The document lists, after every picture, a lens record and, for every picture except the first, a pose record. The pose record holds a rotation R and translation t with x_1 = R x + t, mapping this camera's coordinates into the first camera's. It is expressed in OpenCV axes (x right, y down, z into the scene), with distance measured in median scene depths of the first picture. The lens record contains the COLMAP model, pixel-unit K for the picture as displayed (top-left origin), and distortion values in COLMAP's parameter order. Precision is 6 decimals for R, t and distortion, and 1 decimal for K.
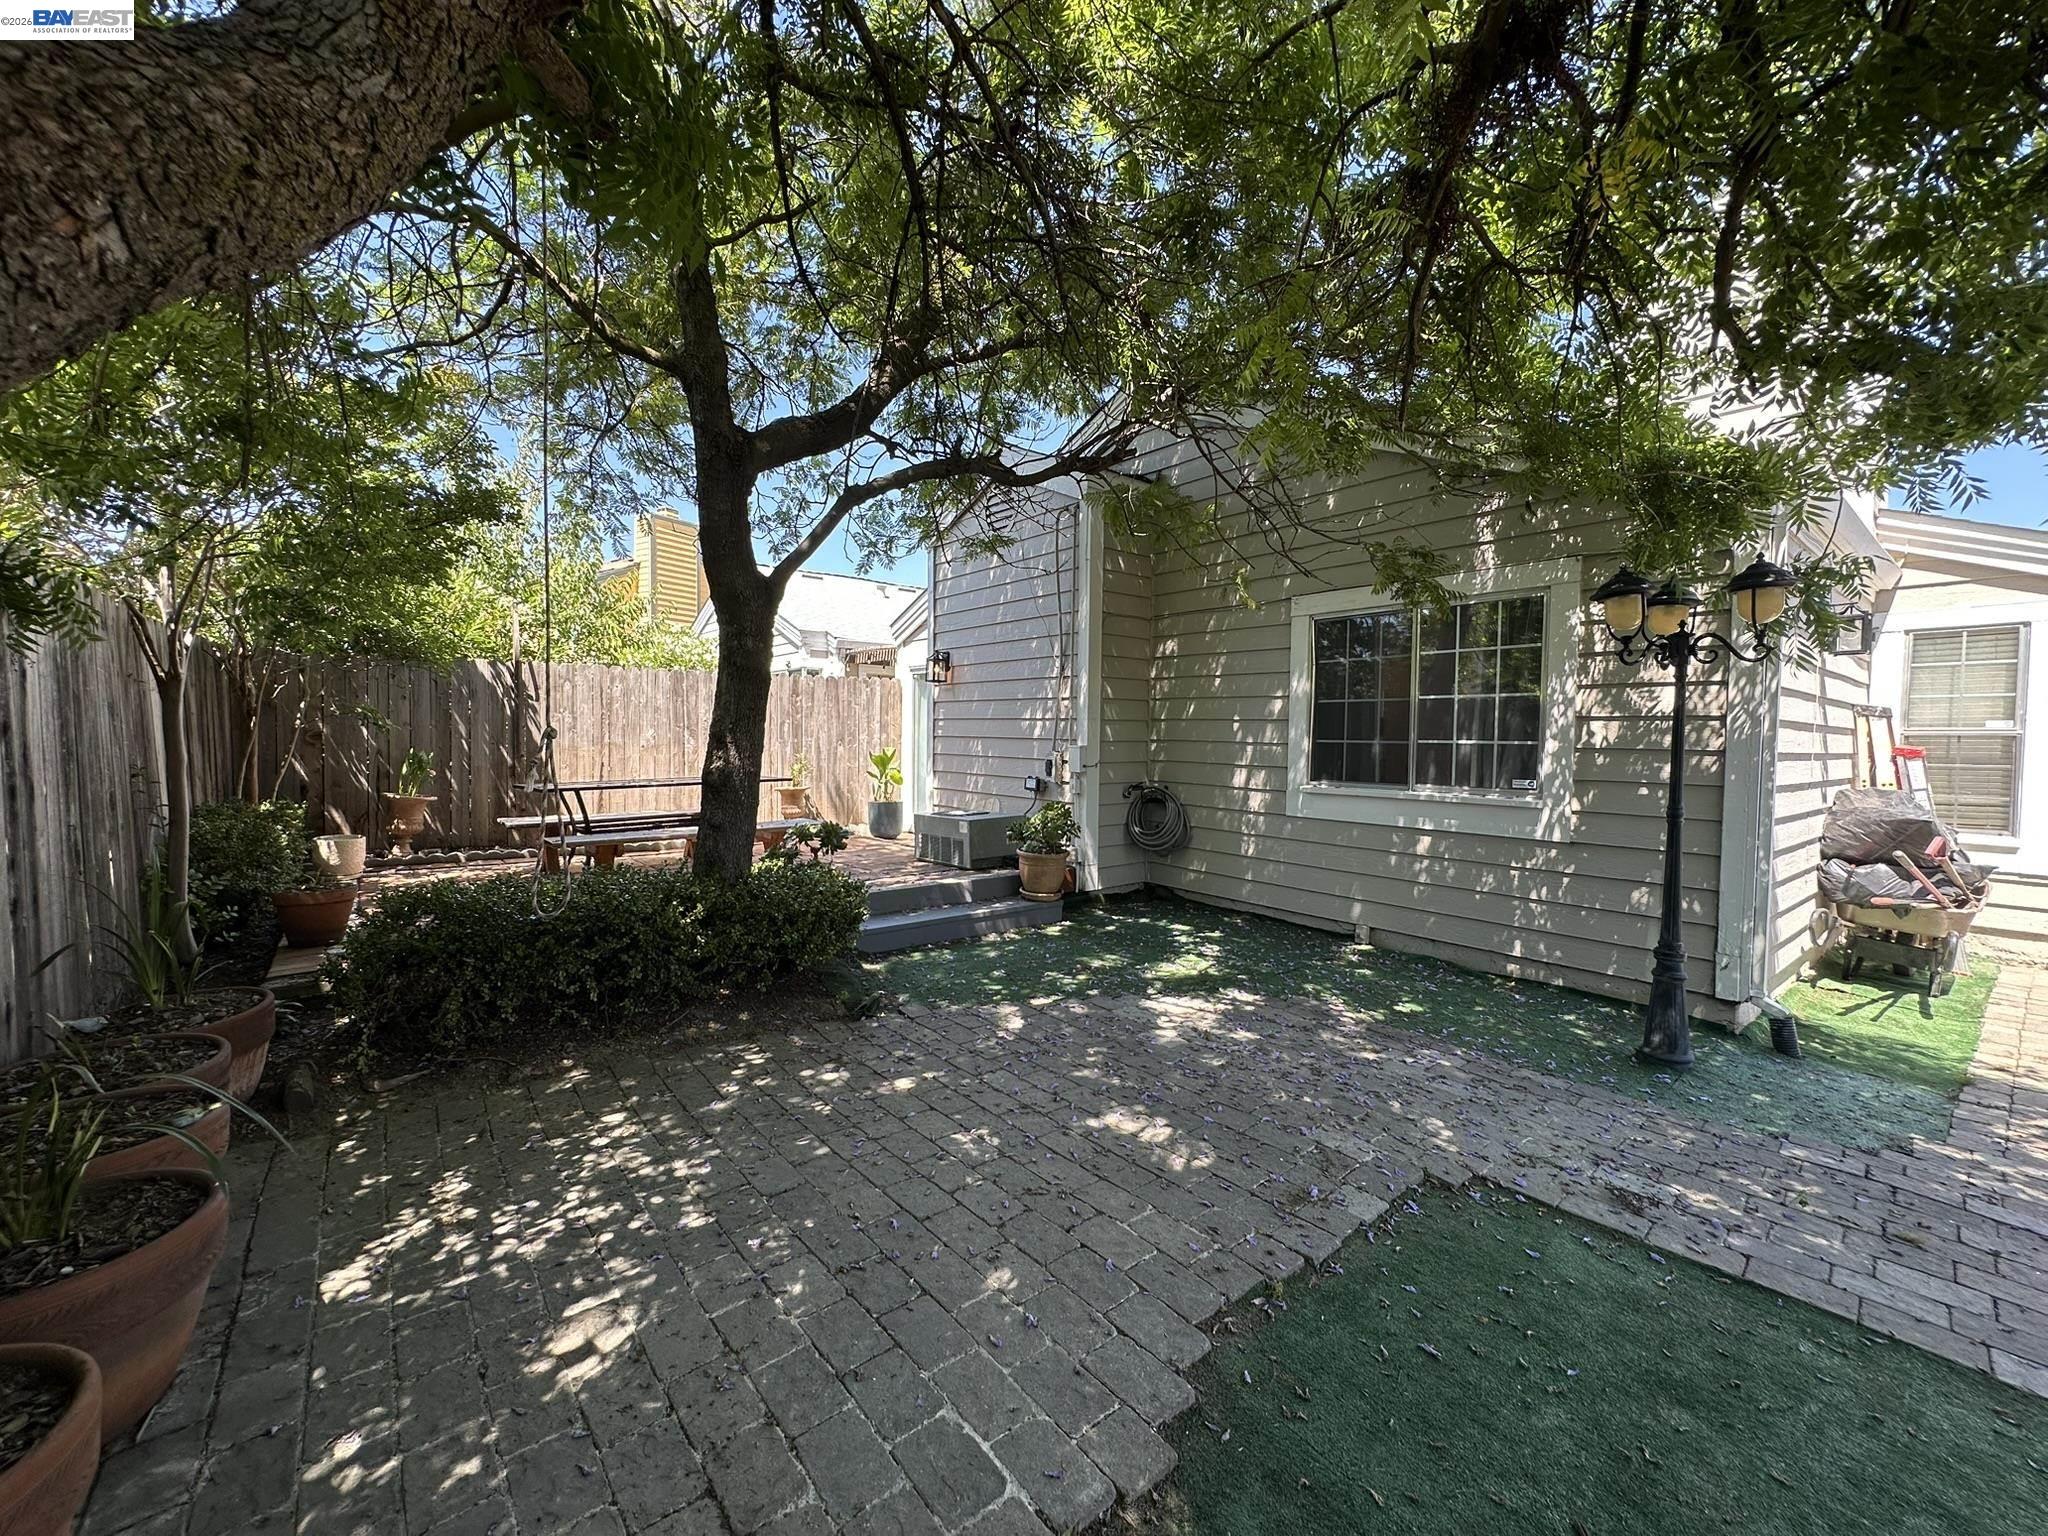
lens RADIAL K [[819.8, 0, 1012.2], [0, 819.8, 774.3], [0, 0, 1]] dist [-0.000887, -0.000072]
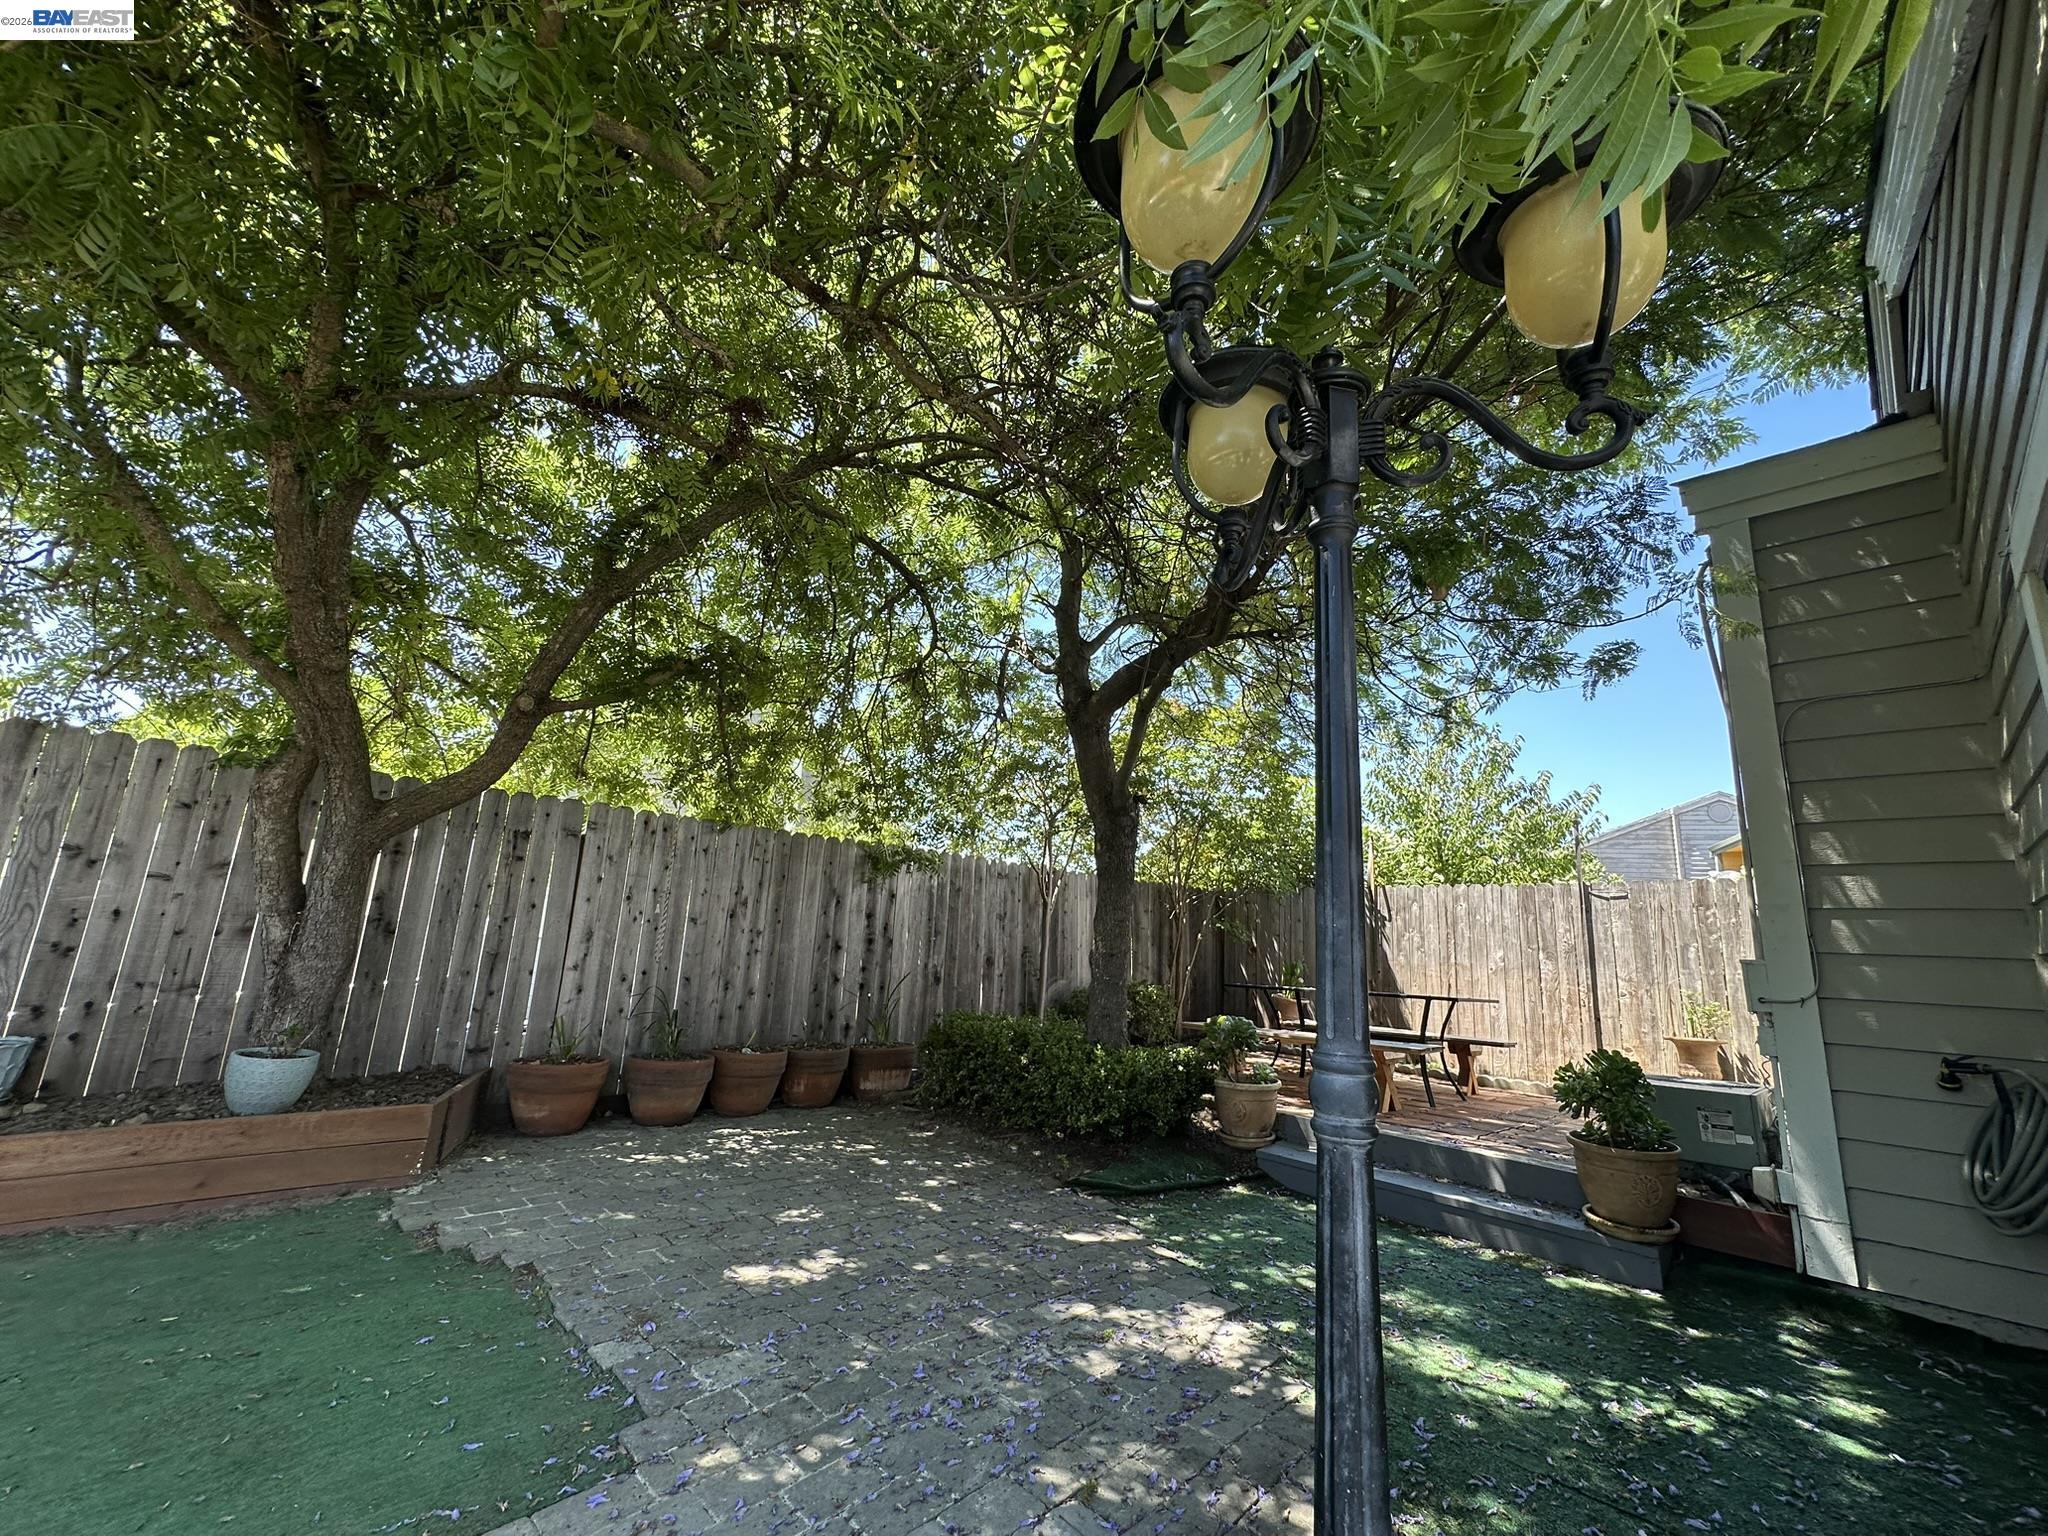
lens RADIAL K [[819.8, 0, 1013.5], [0, 819.8, 767.0], [0, 0, 1]] dist [-0.000887, -0.000072]
pose [[0.085613, -0.222220, -0.971231, 0.794941], [-0.105079, 0.967359, -0.230596, 0.026386], [0.990772, 0.121798, 0.059468, 0.688060]]
